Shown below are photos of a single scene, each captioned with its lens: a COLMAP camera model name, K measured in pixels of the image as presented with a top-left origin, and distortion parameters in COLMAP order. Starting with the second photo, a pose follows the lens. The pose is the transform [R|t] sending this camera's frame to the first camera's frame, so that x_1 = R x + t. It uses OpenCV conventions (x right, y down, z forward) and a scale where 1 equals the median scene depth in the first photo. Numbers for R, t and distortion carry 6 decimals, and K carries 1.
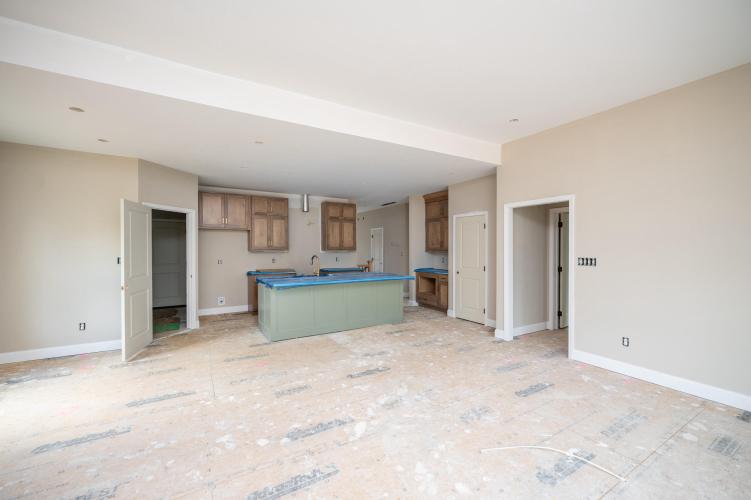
lens RADIAL K [[303.6, 0, 375.5], [0, 303.6, 250.0], [0, 0, 1]] dist [0.001443, 0.000074]
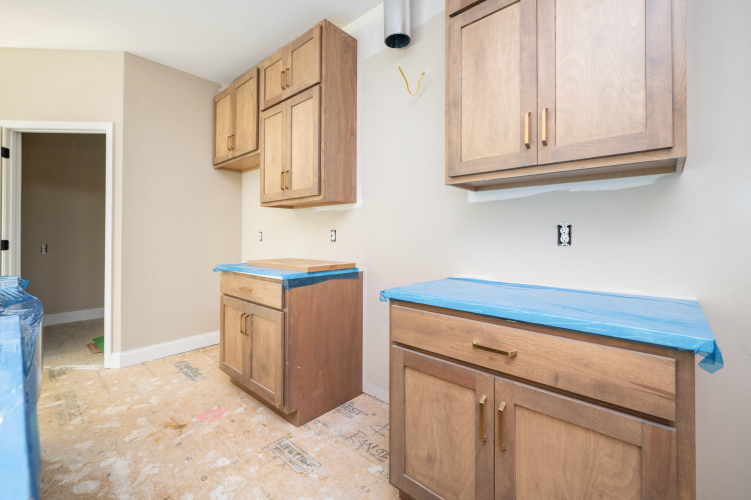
lens RADIAL K [[317.5, 0, 376.7], [0, 317.5, 232.2], [0, 0, 1]] dist [-0.000137, 0.000013]
pose [[0.296134, -0.011445, -0.955078, 0.012326], [-0.001693, 0.999920, -0.012507, 0.037273], [0.955145, 0.005321, 0.296091, 0.977829]]
